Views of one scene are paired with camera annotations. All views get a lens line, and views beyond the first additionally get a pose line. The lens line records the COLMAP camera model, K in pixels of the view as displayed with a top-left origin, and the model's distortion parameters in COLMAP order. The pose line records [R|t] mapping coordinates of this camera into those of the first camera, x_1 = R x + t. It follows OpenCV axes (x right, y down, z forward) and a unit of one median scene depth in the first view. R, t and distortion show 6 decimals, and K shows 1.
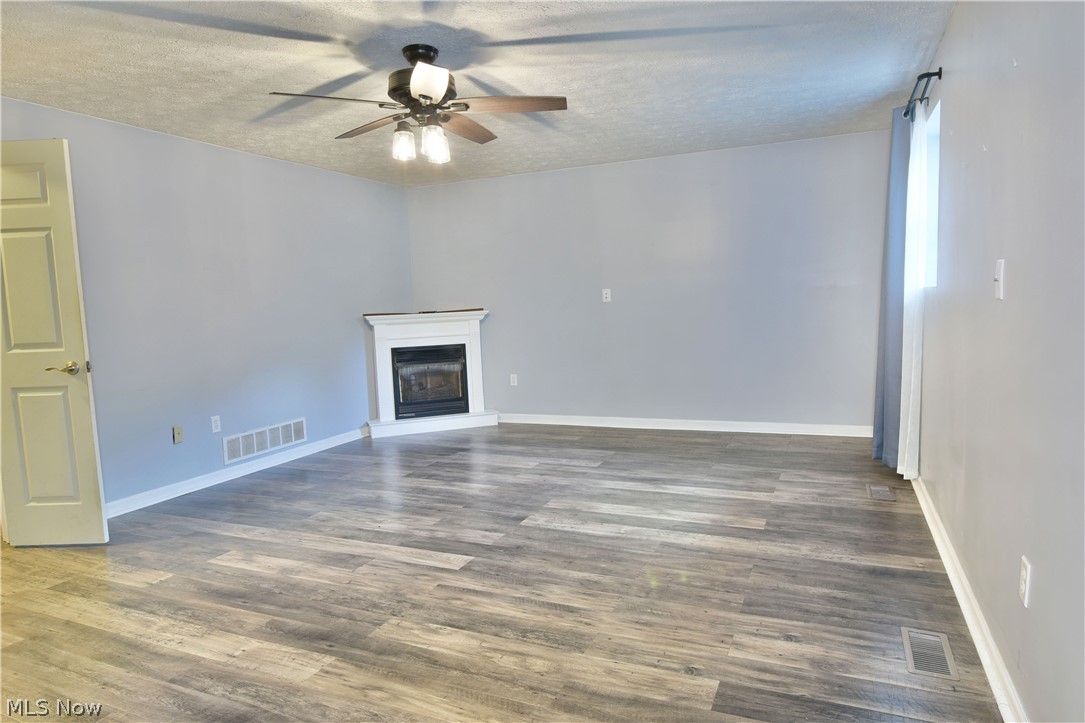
lens RADIAL K [[663.9, 0, 544.3], [0, 663.9, 360.5], [0, 0, 1]] dist [-0.020990, -0.001972]
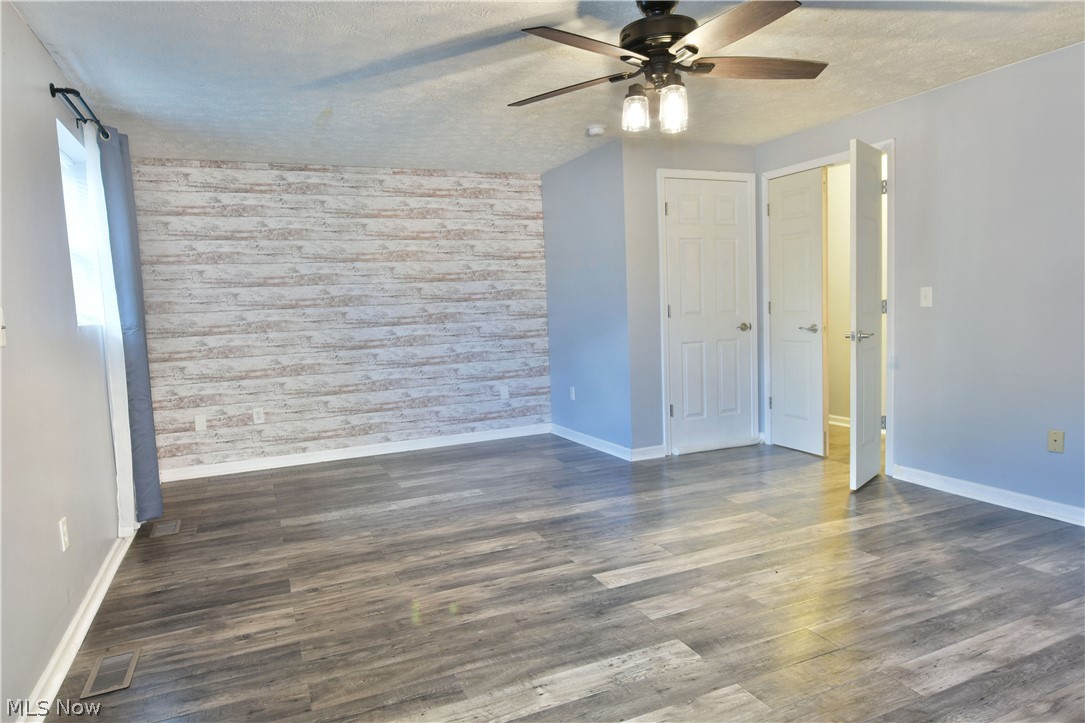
lens RADIAL K [[663.9, 0, 547.2], [0, 663.9, 363.3], [0, 0, 1]] dist [-0.020990, -0.001972]
pose [[-0.667062, 0.133200, -0.732998, 0.676874], [-0.003560, 0.983306, 0.181927, -0.198381], [0.744993, 0.123966, -0.655452, 1.767765]]
